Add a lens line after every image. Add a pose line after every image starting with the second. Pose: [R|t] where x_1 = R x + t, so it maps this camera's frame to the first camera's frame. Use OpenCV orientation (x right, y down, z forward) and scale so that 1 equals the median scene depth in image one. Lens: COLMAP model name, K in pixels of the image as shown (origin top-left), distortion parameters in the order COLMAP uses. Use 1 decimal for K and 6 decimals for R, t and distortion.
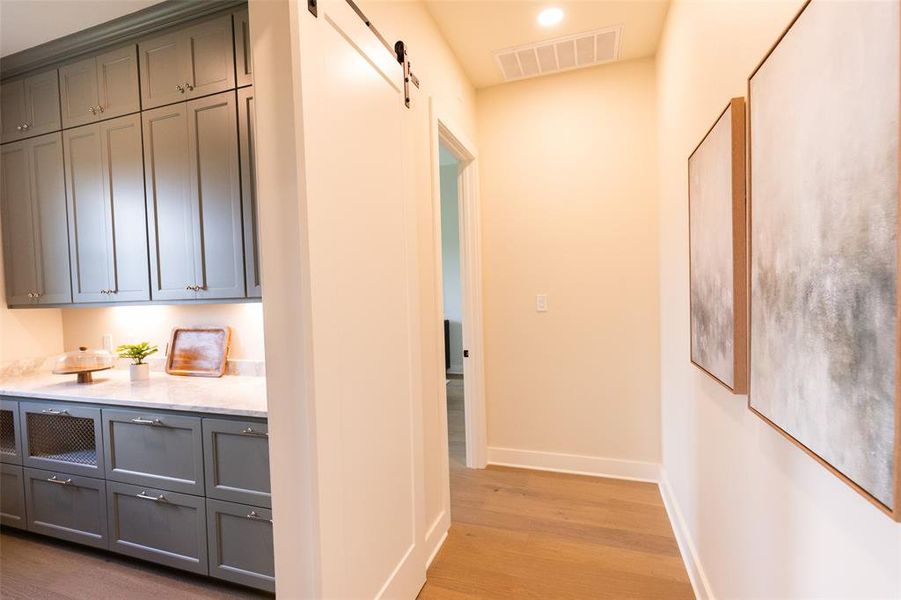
lens RADIAL K [[414.2, 0, 448.2], [0, 414.2, 304.8], [0, 0, 1]] dist [0.002536, -0.002230]
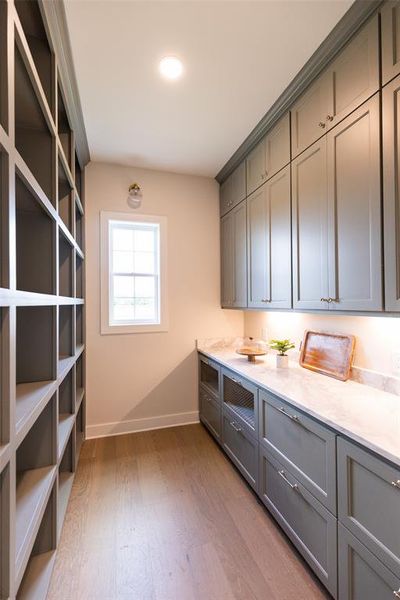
lens RADIAL K [[275.8, 0, 197.7], [0, 275.8, 301.5], [0, 0, 1]] dist [0.002536, -0.002230]
pose [[0.593898, 0.019781, -0.804297, -0.199161], [-0.035277, 0.999376, -0.001470, -0.019899], [0.803766, 0.029246, 0.594226, 0.251012]]
